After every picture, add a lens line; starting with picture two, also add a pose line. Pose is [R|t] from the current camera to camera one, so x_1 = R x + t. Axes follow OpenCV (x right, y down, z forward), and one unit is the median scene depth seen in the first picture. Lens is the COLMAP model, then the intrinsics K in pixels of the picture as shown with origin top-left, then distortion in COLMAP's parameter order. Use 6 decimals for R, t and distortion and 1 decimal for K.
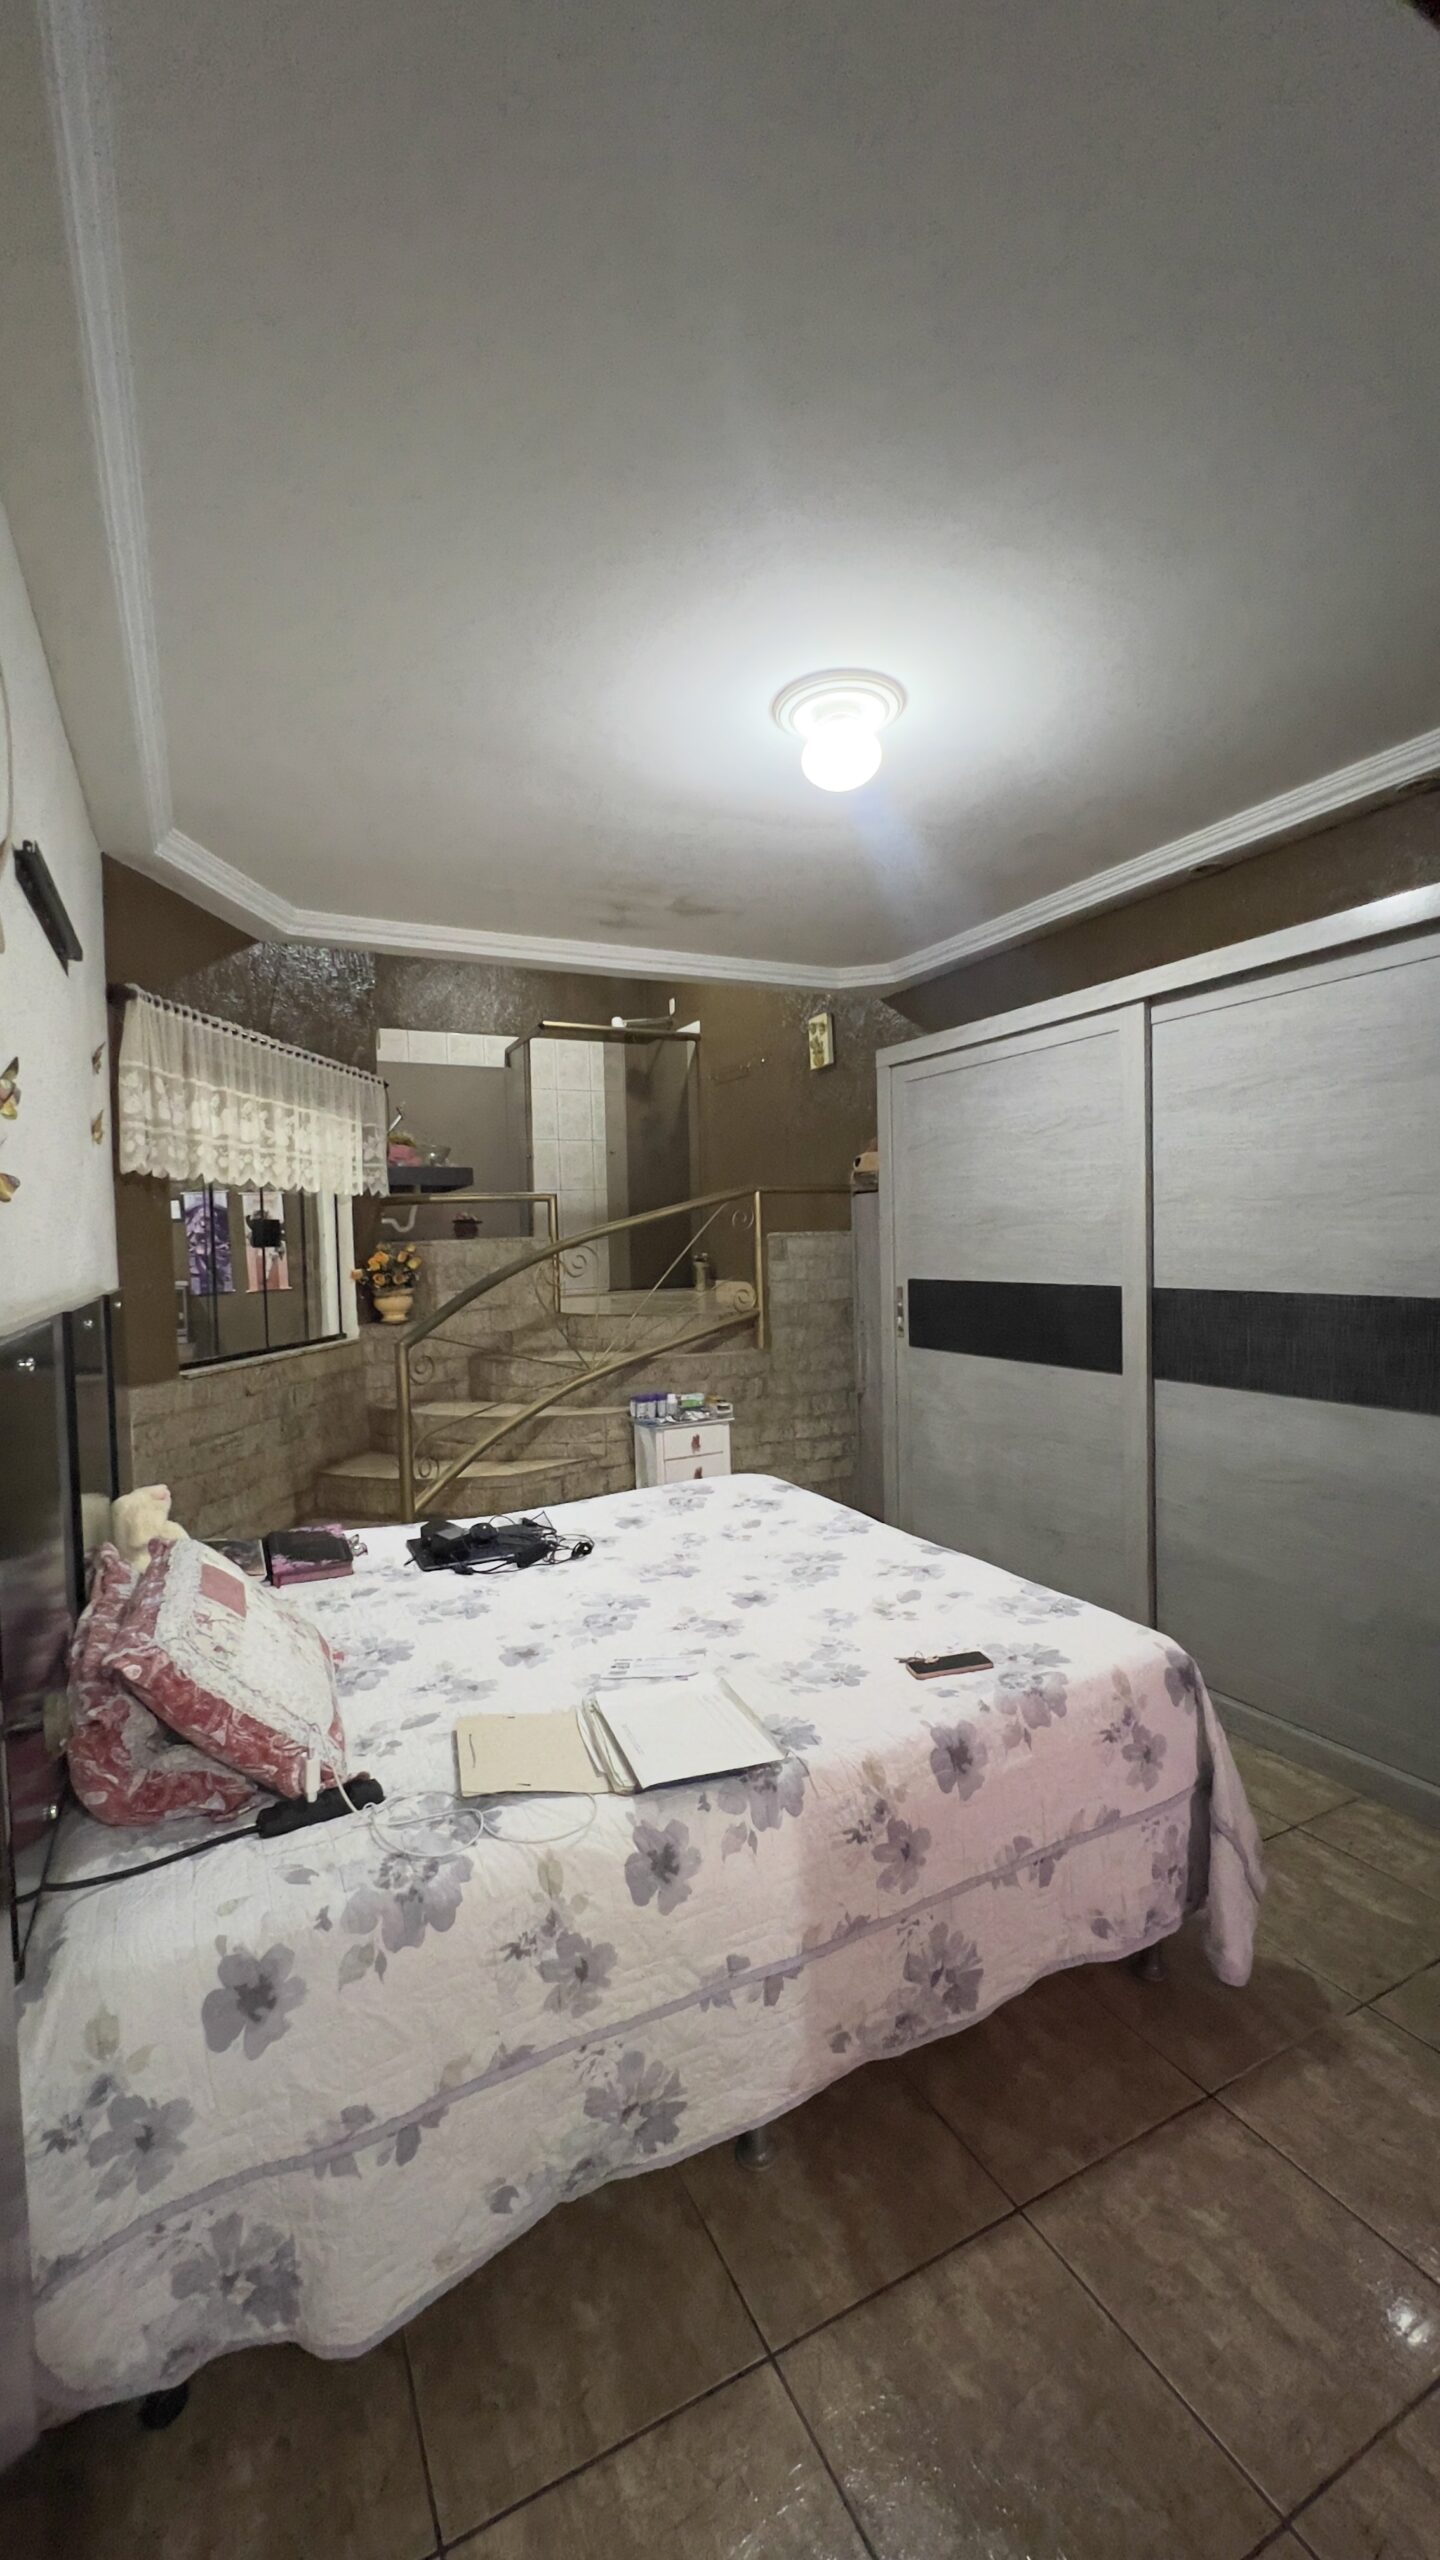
lens RADIAL K [[1026.6, 0, 731.8], [0, 1026.6, 1280.7], [0, 0, 1]] dist [-0.003155, 0.001619]
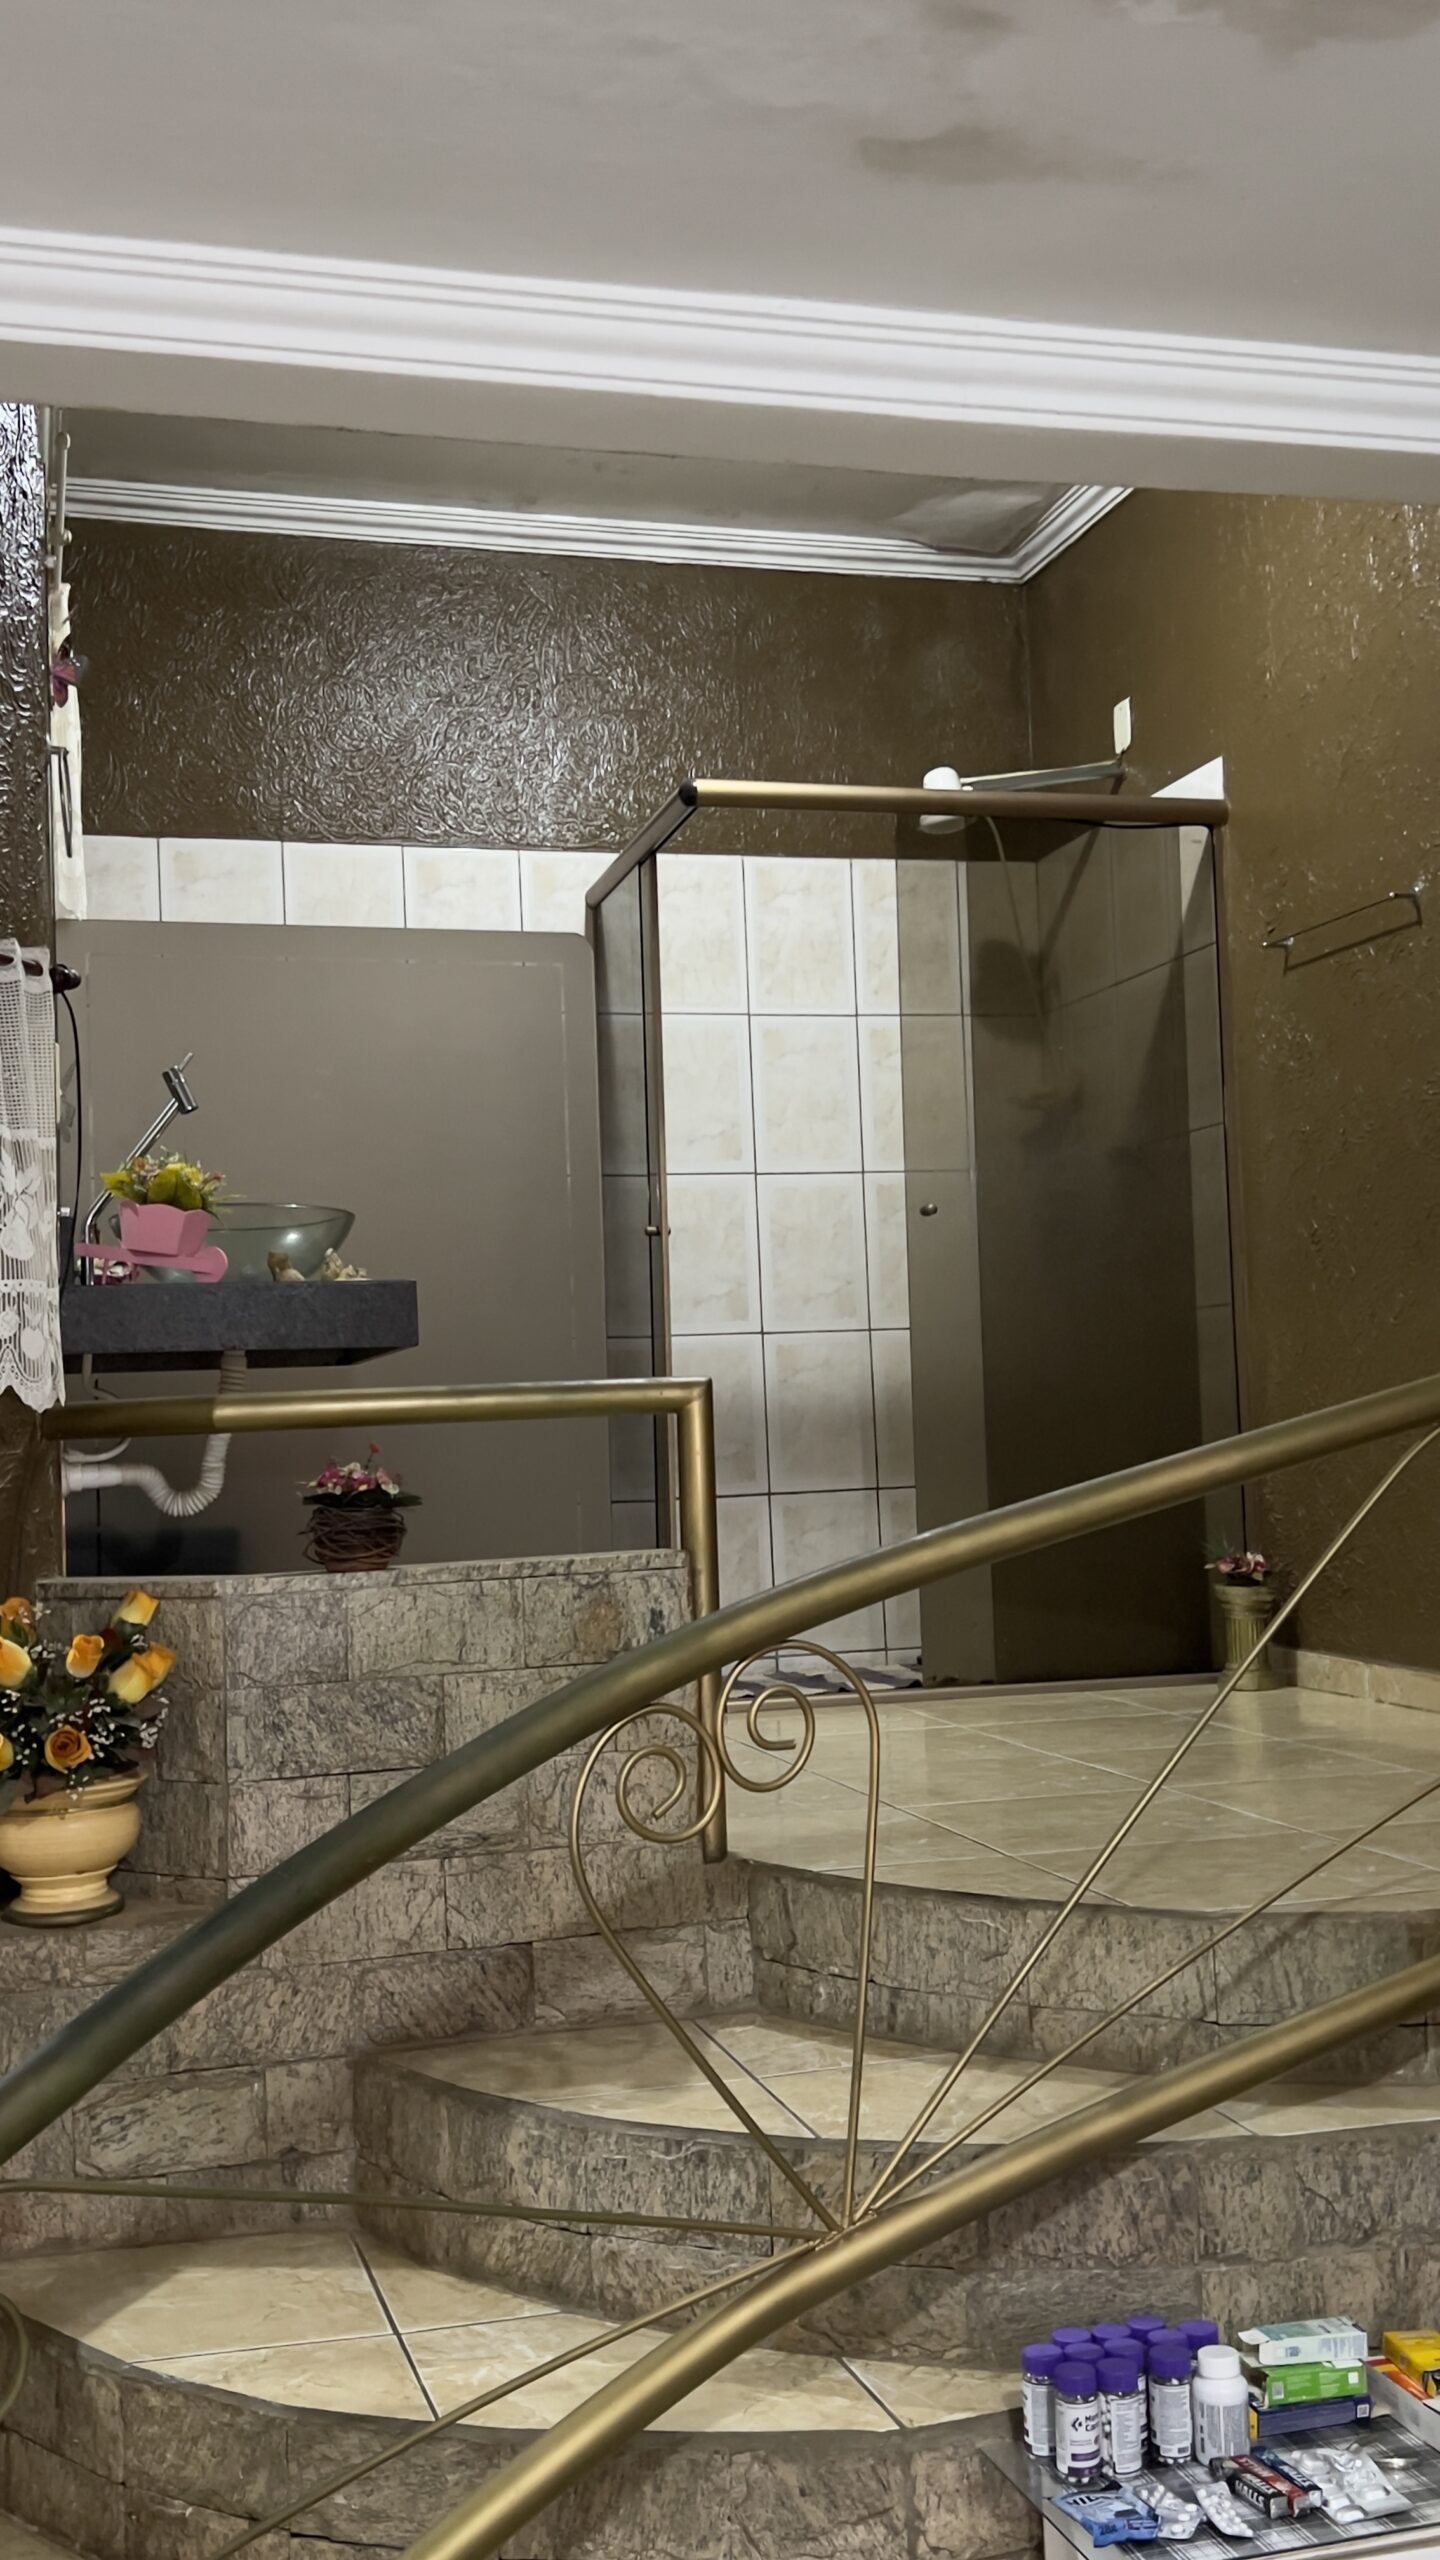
lens RADIAL K [[2539.0, 0, 717.7], [0, 2539.0, 1284.1], [0, 0, 1]] dist [0.003147, 0.000000]
pose [[0.980596, -0.016321, -0.195359, -0.038869], [-0.001918, 0.995682, -0.092810, -0.042410], [0.196030, 0.091384, 0.976330, 0.322764]]
